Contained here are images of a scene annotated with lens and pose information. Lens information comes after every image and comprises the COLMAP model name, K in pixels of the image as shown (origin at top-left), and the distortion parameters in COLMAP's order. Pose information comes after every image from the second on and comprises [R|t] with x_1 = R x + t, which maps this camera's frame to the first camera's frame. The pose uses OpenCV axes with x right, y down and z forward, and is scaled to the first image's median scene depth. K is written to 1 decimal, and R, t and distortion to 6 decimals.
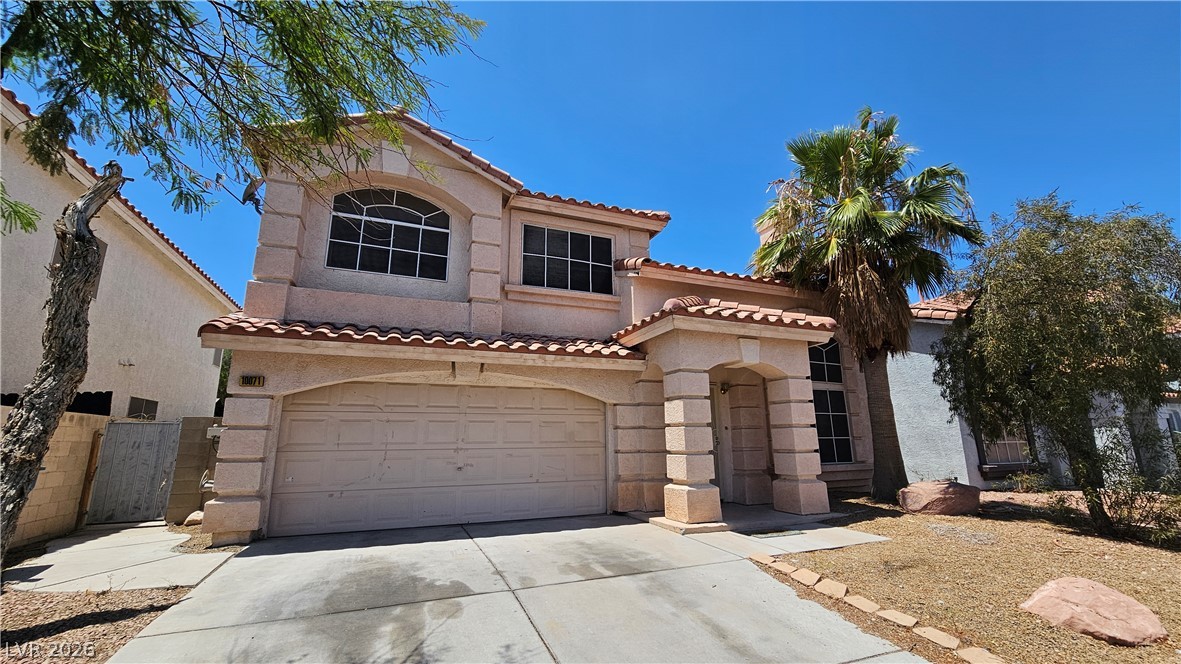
lens RADIAL K [[488.3, 0, 594.8], [0, 488.3, 330.8], [0, 0, 1]] dist [-0.003270, 0.000540]
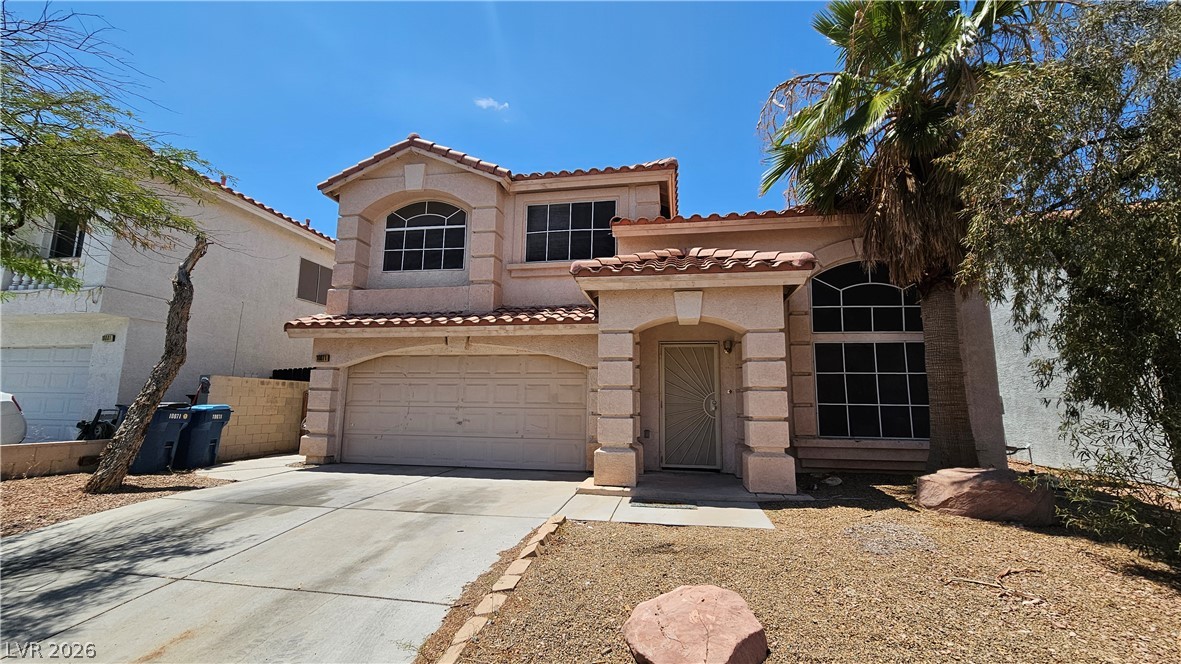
lens RADIAL K [[488.3, 0, 588.1], [0, 488.3, 332.7], [0, 0, 1]] dist [-0.003270, 0.000540]
pose [[0.839663, -0.060446, -0.539734, 0.613211], [0.100339, 0.993945, 0.044783, 0.031771], [0.533759, -0.091759, 0.840644, 0.148419]]
